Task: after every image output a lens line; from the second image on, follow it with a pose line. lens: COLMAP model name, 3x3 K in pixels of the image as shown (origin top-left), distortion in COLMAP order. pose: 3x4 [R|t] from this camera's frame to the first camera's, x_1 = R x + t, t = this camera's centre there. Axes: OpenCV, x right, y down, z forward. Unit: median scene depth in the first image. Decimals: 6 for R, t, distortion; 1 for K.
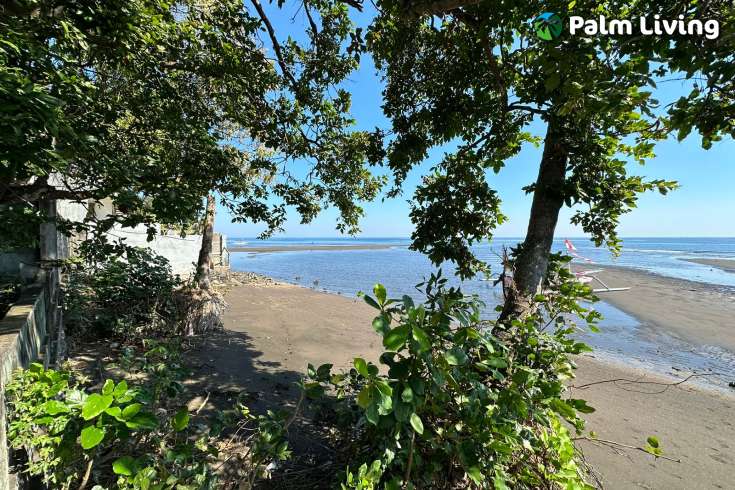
lens RADIAL K [[292.7, 0, 365.2], [0, 292.7, 246.5], [0, 0, 1]] dist [-0.003710, -0.000215]
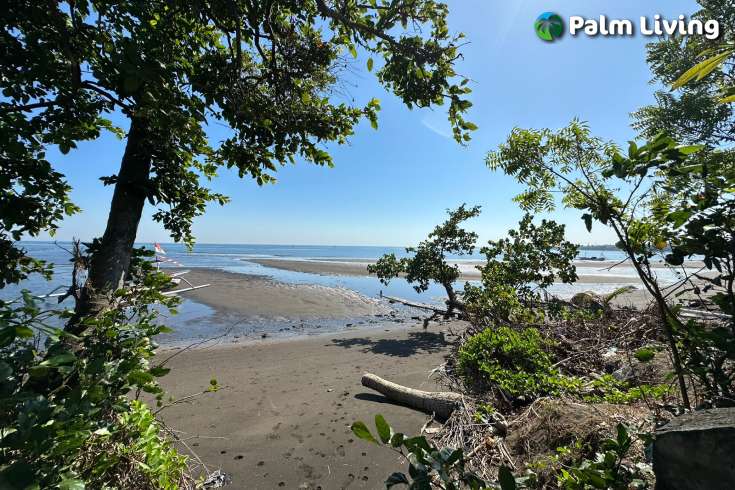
lens RADIAL K [[292.7, 0, 365.2], [0, 292.7, 246.5], [0, 0, 1]] dist [-0.003710, -0.000215]
pose [[0.338774, 0.004063, 0.940859, -0.046024], [0.008943, 0.999932, -0.007539, 0.032054], [-0.940825, 0.010968, 0.338715, -0.099442]]
